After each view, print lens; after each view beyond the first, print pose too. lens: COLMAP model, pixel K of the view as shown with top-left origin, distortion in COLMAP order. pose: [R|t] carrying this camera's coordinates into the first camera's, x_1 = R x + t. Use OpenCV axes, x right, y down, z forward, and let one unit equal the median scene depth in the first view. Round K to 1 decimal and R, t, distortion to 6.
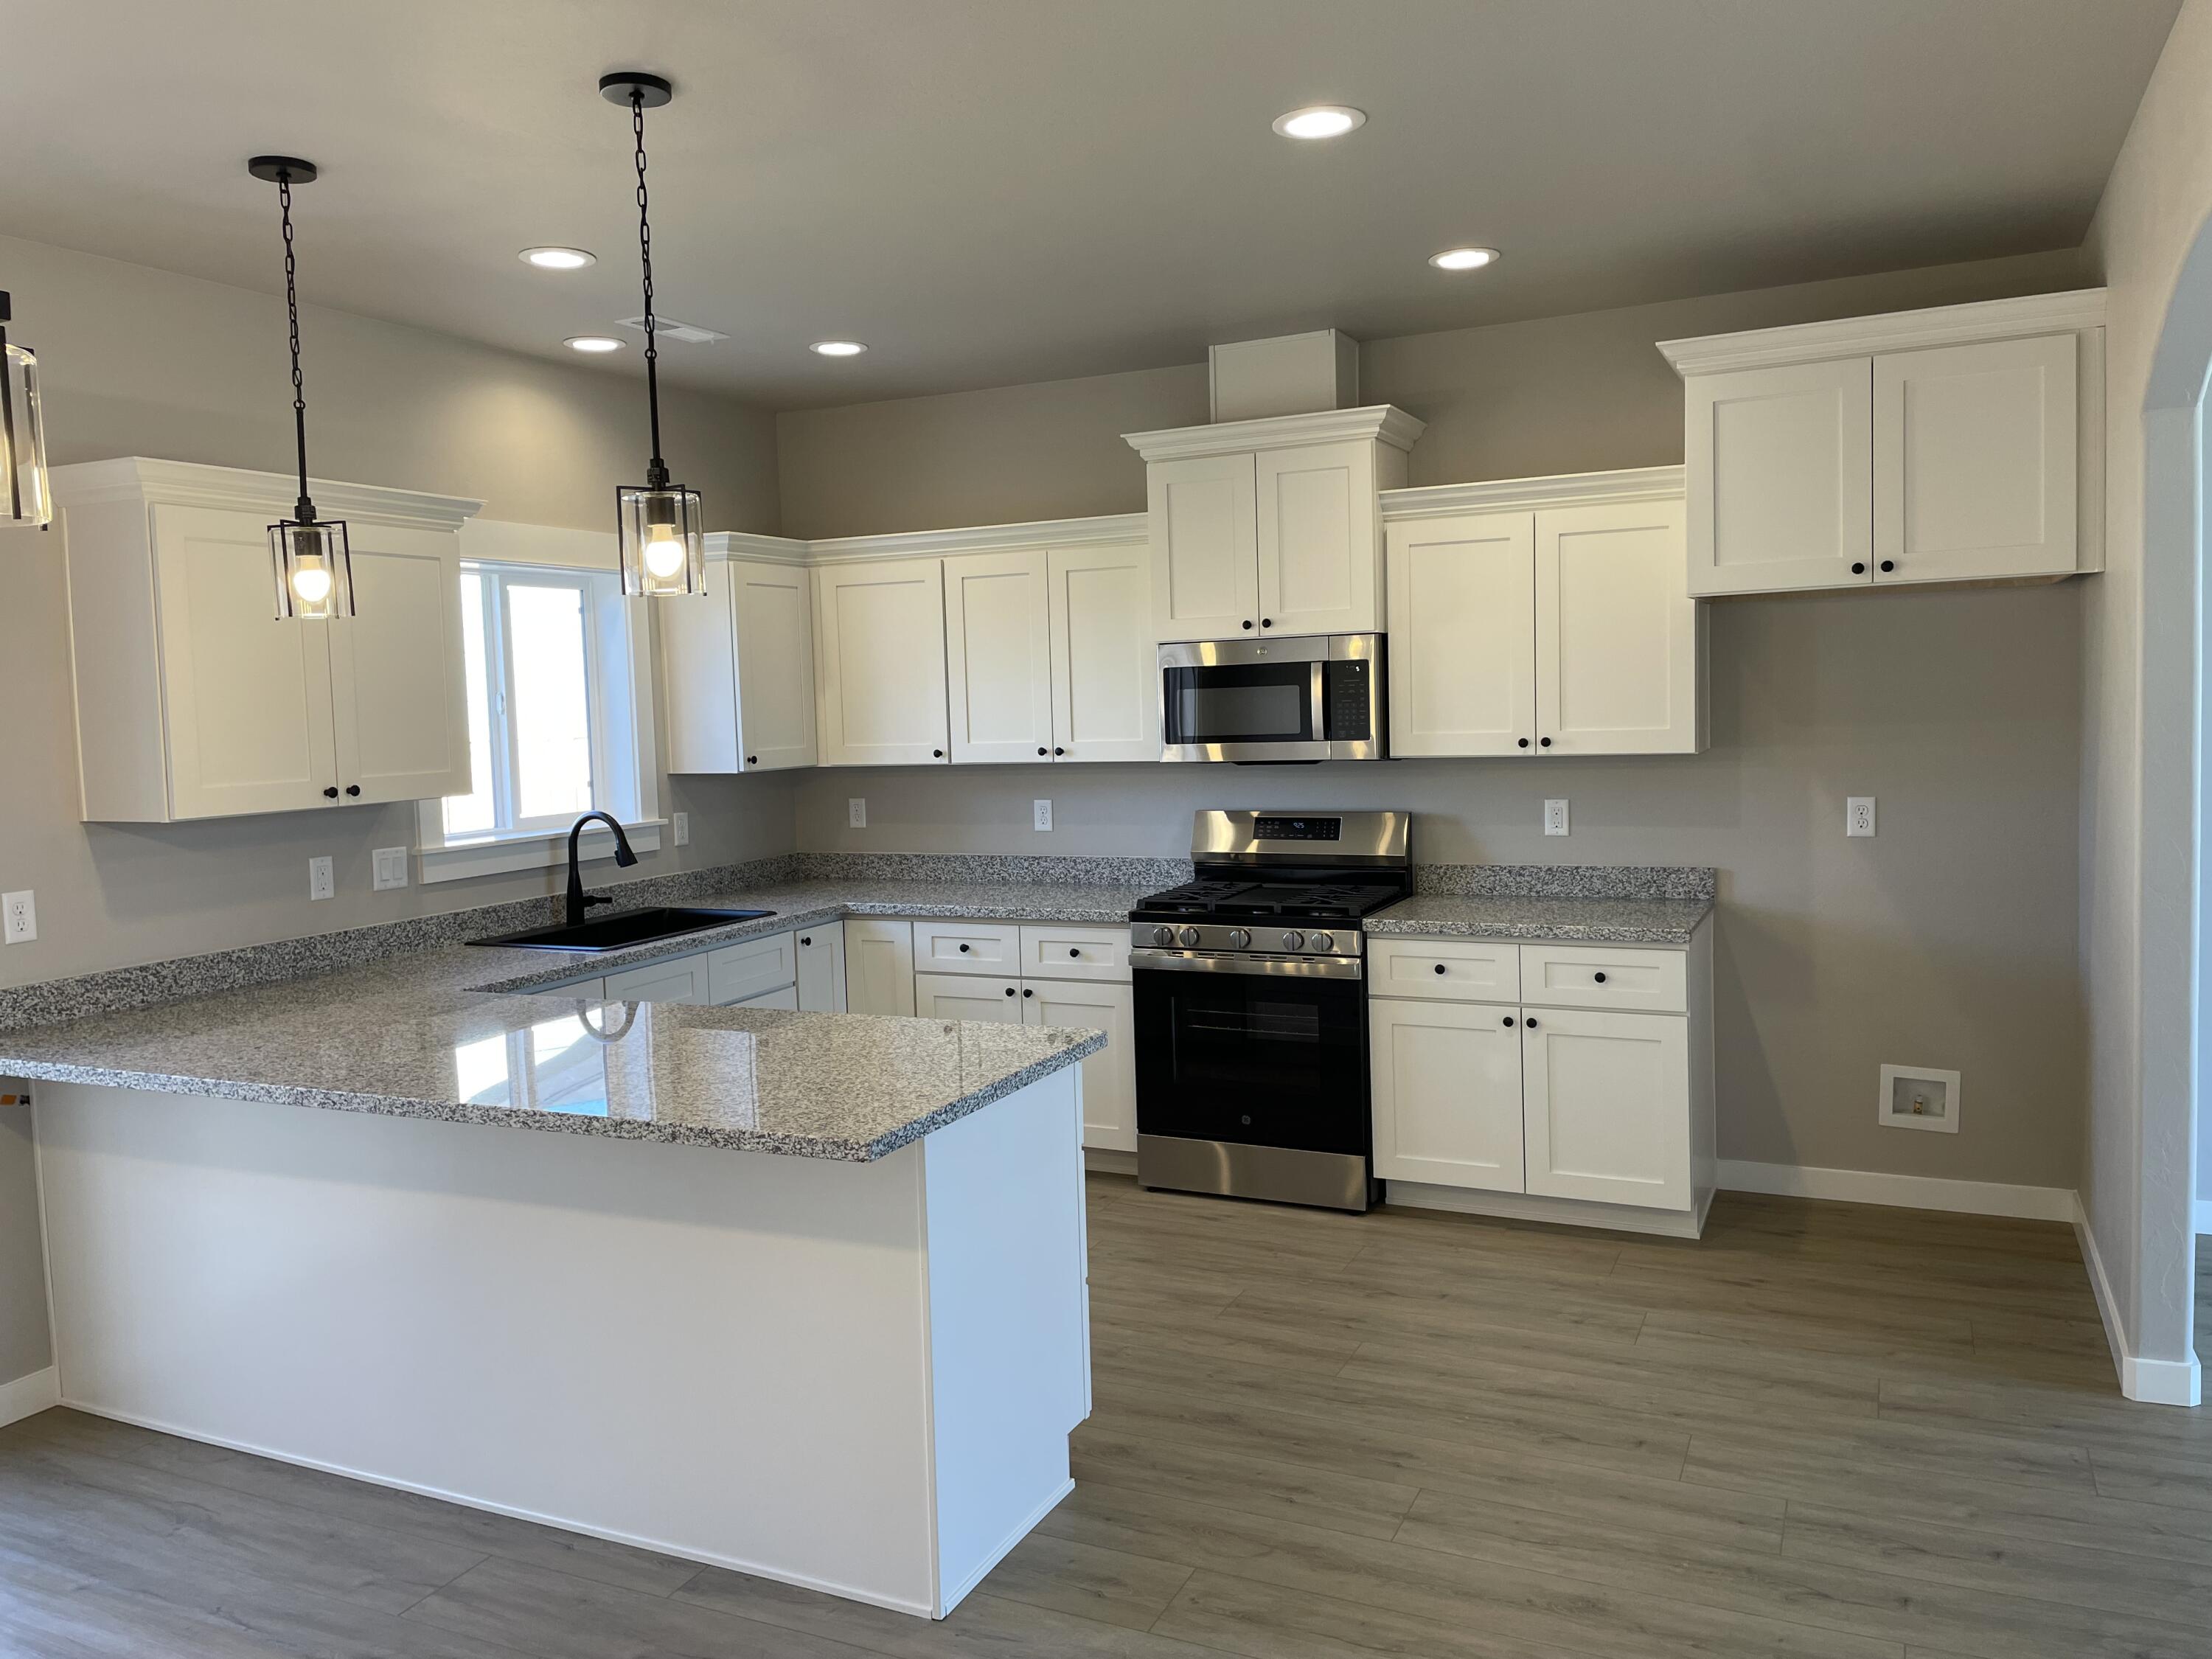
lens RADIAL K [[1665.6, 0, 1090.6], [0, 1665.6, 801.5], [0, 0, 1]] dist [0.098962, -0.124169]
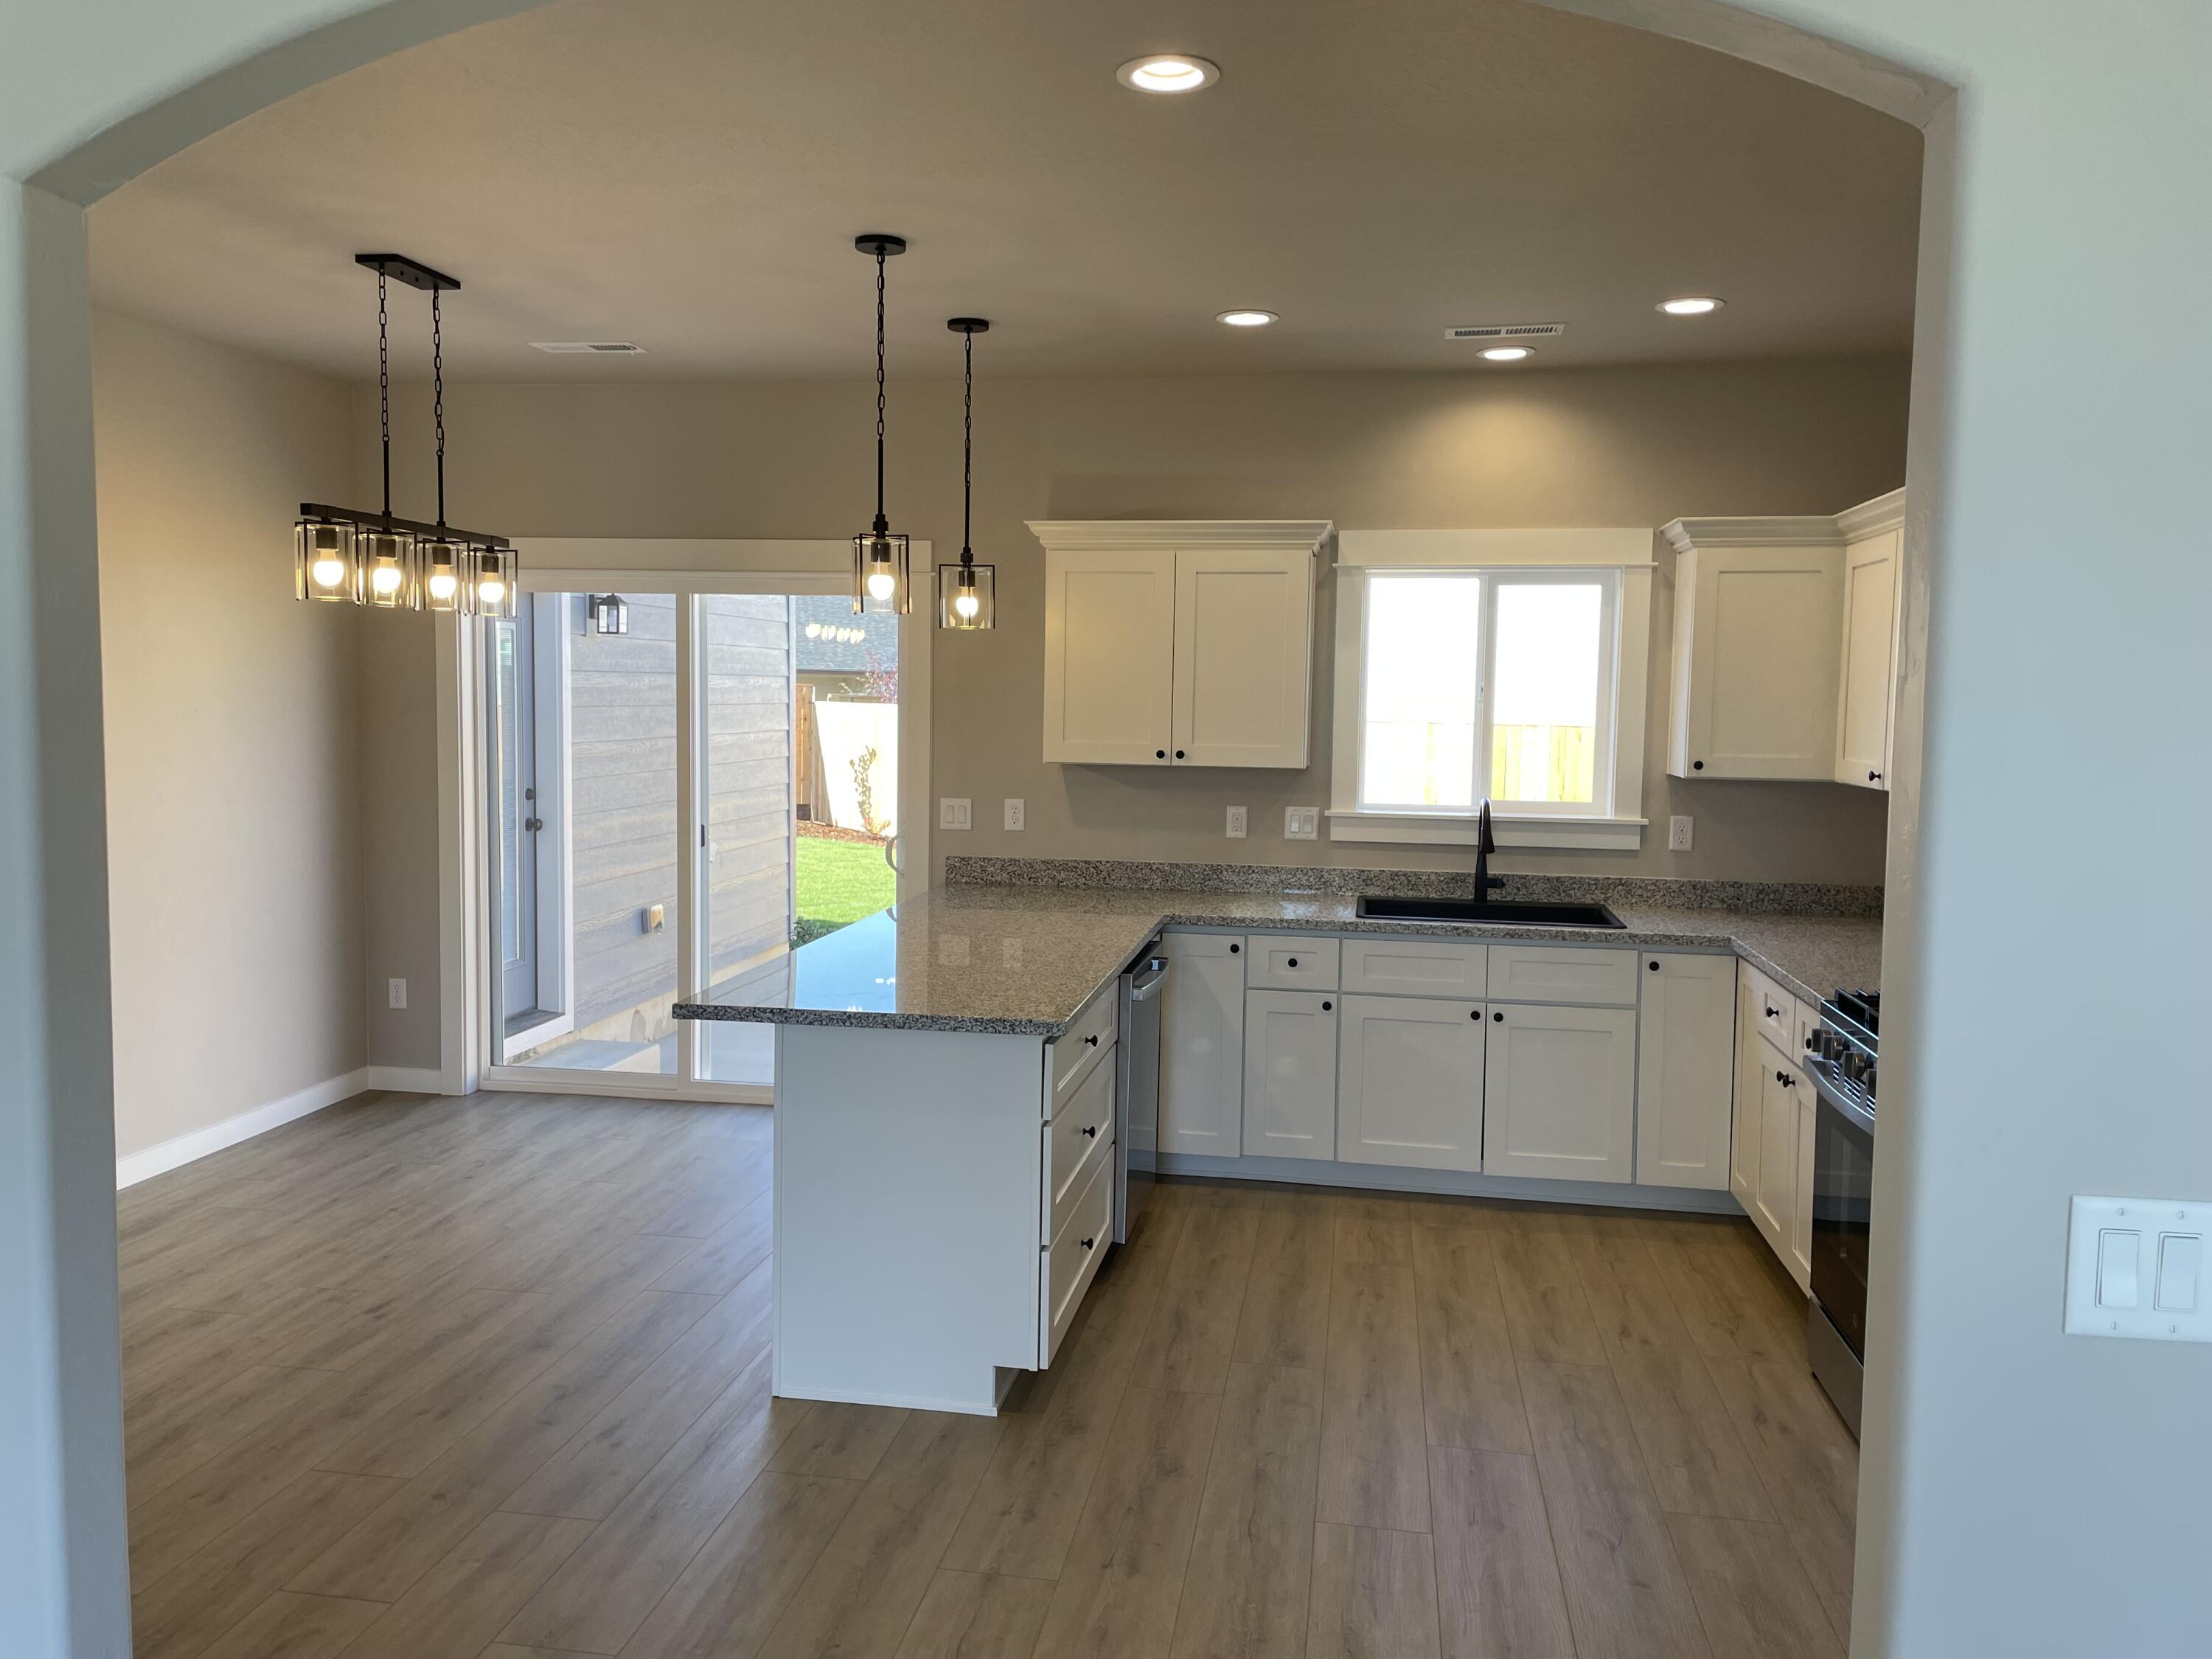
lens RADIAL K [[1663.1, 0, 1085.4], [0, 1663.1, 818.3], [0, 0, 1]] dist [0.113107, -0.149245]
pose [[0.268554, 0.109700, -0.956998, 0.693638], [-0.085228, 0.992304, 0.089831, -0.058883], [0.959487, 0.057438, 0.275837, 0.496624]]
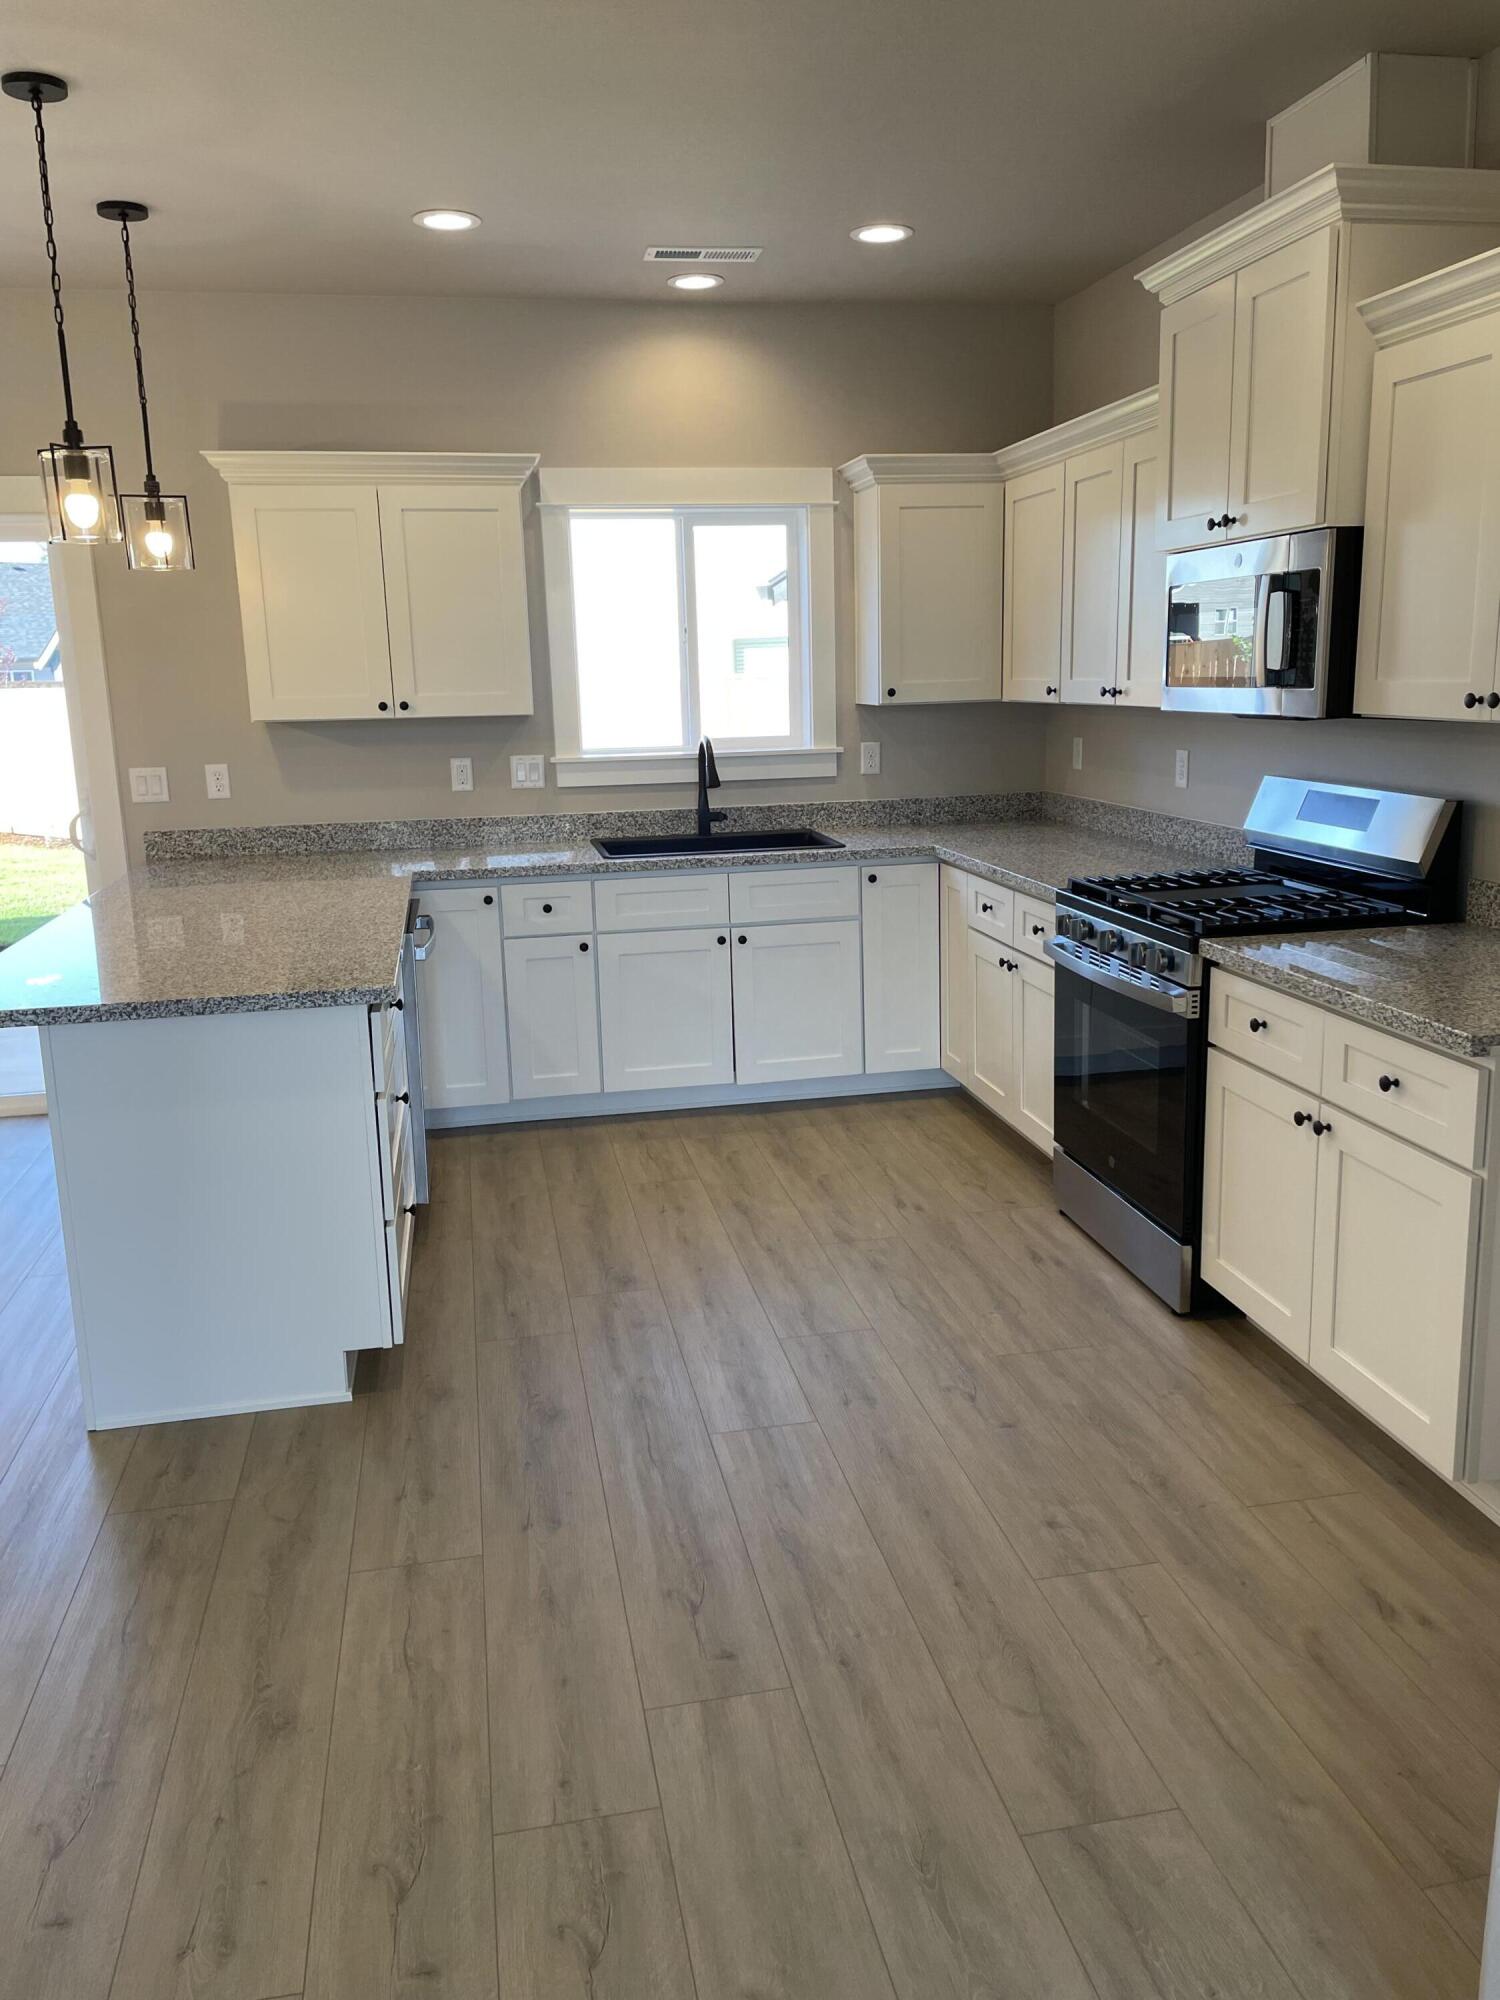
lens RADIAL K [[1503.7, 0, 752.8], [0, 1503.7, 975.7], [0, 0, 1]] dist [0.113107, -0.149245]
pose [[0.595704, 0.179435, -0.782905, 0.570734], [-0.044552, 0.980608, 0.190848, -0.032293], [0.801968, -0.078809, 0.592146, 0.447789]]
